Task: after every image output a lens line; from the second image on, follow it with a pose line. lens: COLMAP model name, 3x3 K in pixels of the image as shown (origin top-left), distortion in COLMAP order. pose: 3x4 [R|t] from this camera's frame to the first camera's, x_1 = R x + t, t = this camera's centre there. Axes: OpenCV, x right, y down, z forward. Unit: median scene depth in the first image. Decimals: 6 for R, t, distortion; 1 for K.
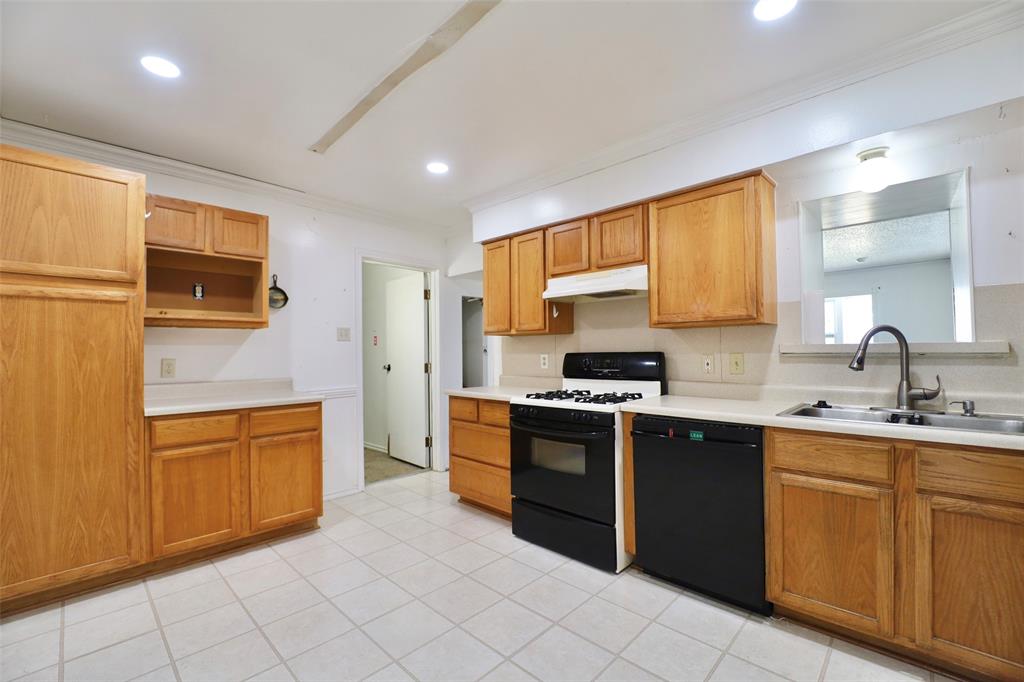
lens RADIAL K [[429.4, 0, 513.0], [0, 429.4, 343.6], [0, 0, 1]] dist [-0.015072, -0.002025]
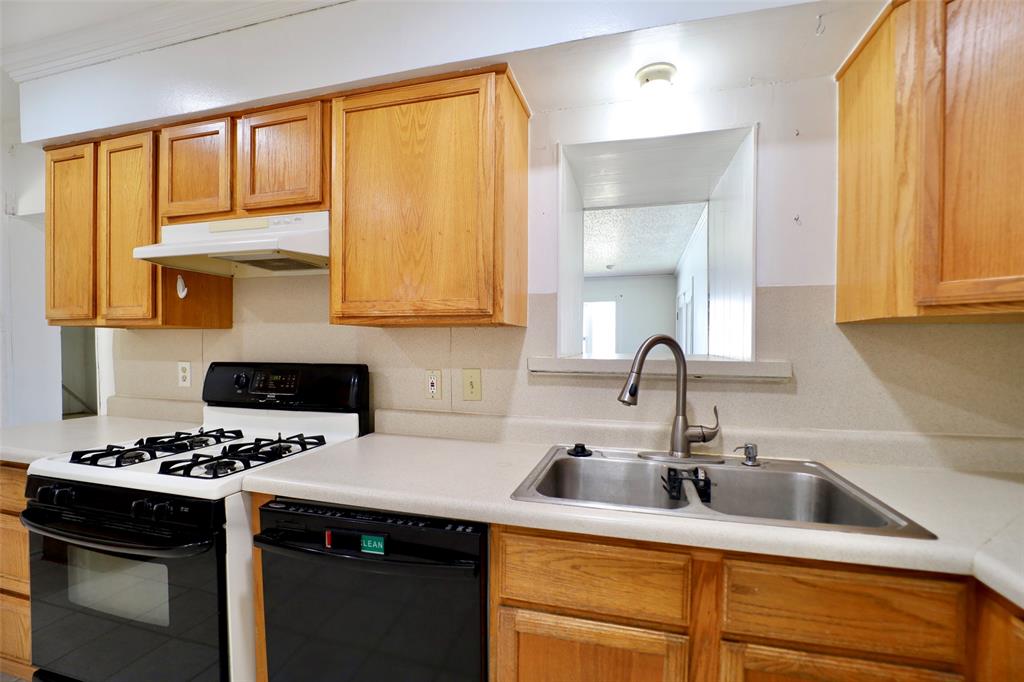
lens RADIAL K [[429.4, 0, 517.7], [0, 429.4, 346.1], [0, 0, 1]] dist [-0.015072, -0.002025]
pose [[0.878352, 0.017456, 0.477696, 0.302934], [-0.025520, 0.999620, 0.010397, -0.022823], [-0.477333, -0.021323, 0.878464, 0.439226]]
